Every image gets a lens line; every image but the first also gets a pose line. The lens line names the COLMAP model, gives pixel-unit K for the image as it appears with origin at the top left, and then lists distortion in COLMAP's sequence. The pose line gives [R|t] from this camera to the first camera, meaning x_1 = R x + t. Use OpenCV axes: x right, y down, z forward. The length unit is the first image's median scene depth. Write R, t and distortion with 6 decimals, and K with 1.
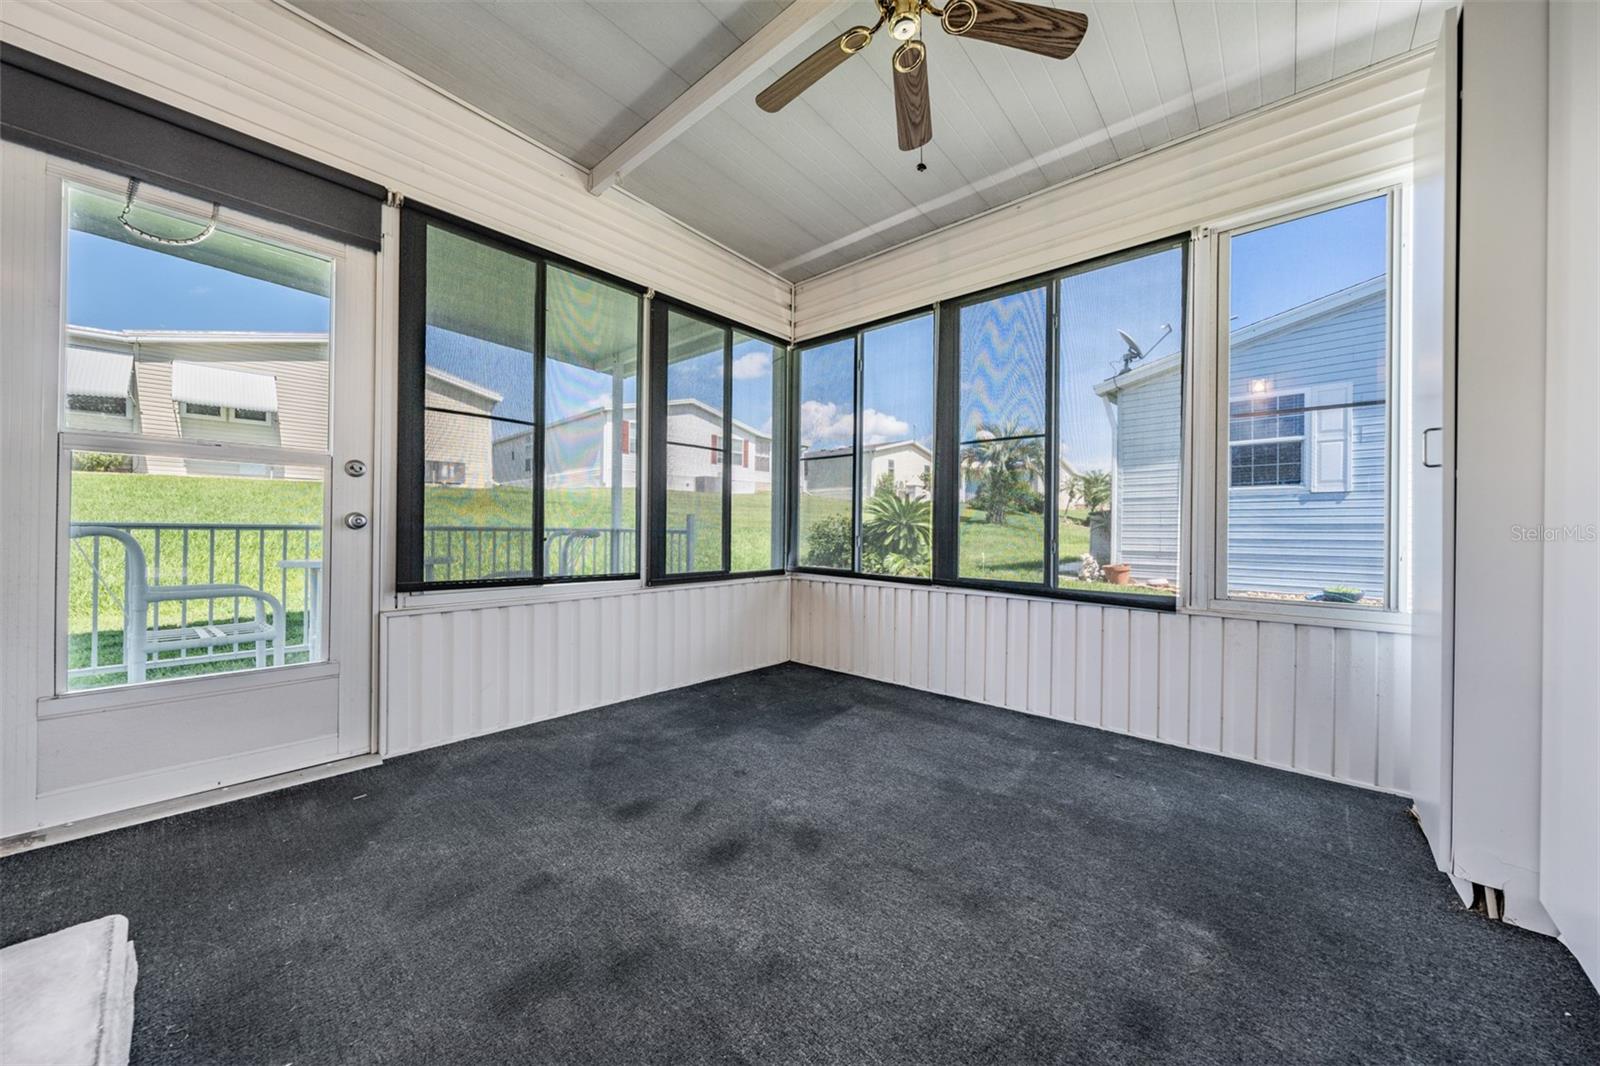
lens RADIAL K [[556.3, 0, 800.0], [0, 556.3, 533.0], [0, 0, 1]] dist [0.000656, 0.000068]
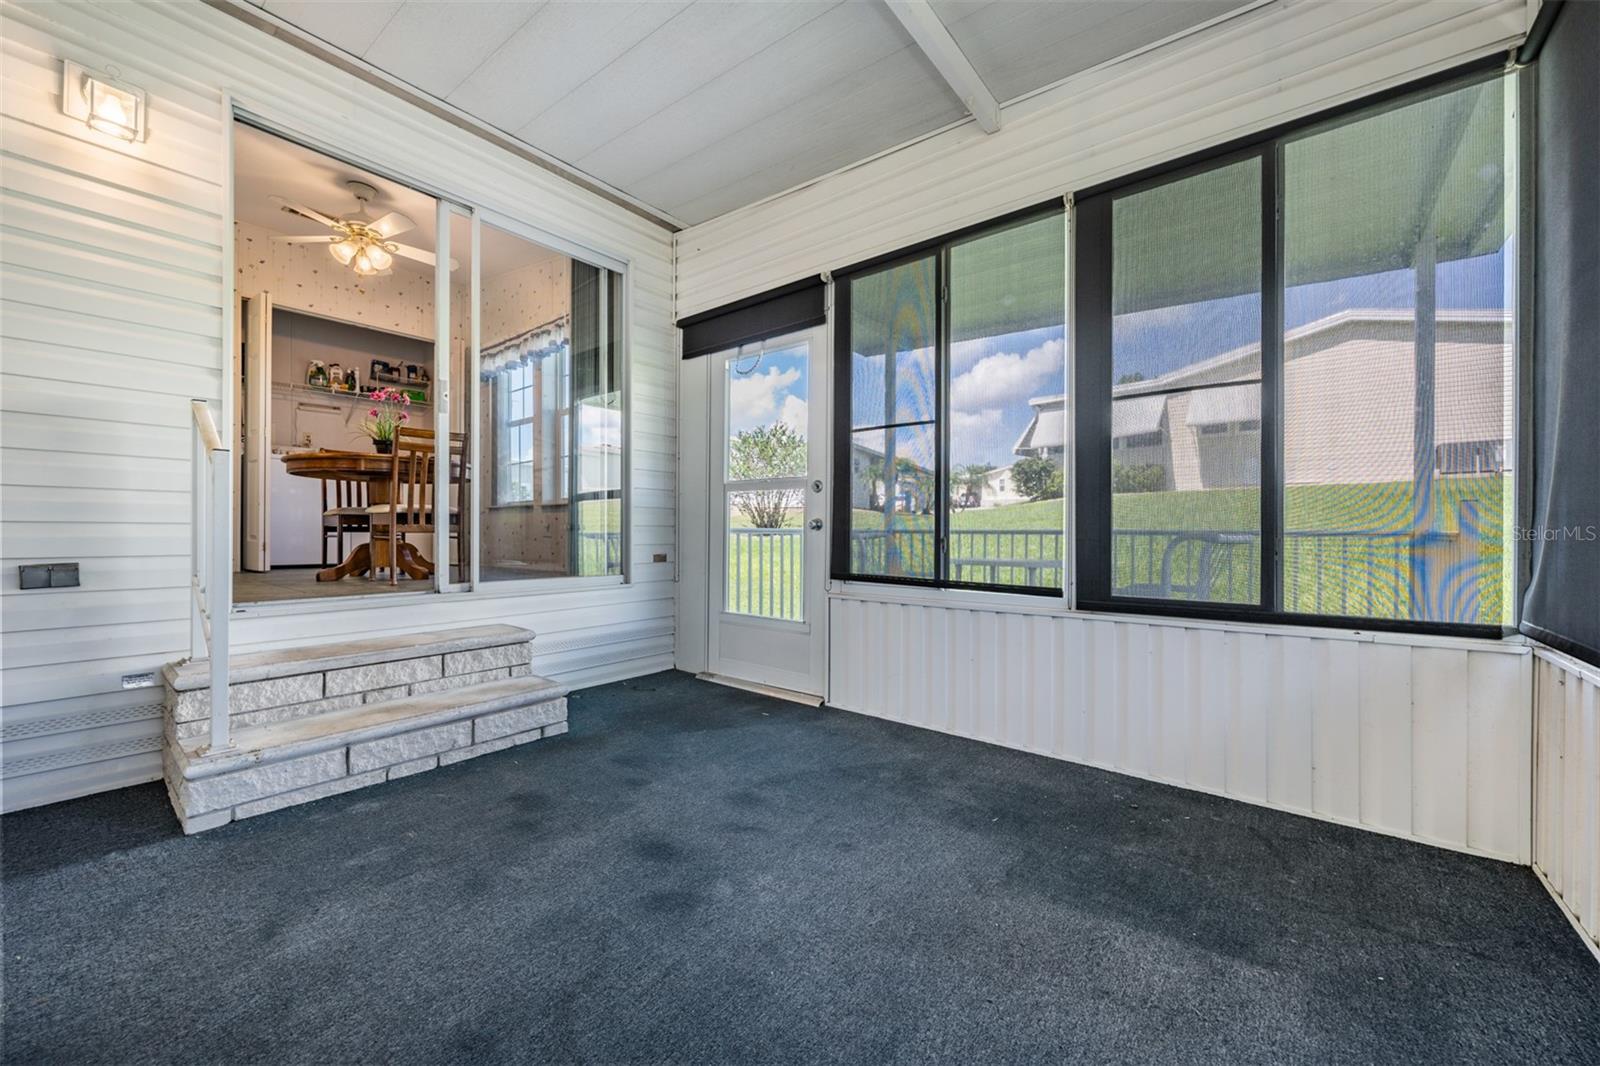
lens RADIAL K [[616.9, 0, 800.0], [0, 616.9, 533.0], [0, 0, 1]] dist [-0.002582, -0.000297]
pose [[0.046361, -0.006866, -0.998901, 0.637561], [-0.010516, 0.999918, -0.007361, 0.010730], [0.998869, 0.010845, 0.046285, 0.784937]]
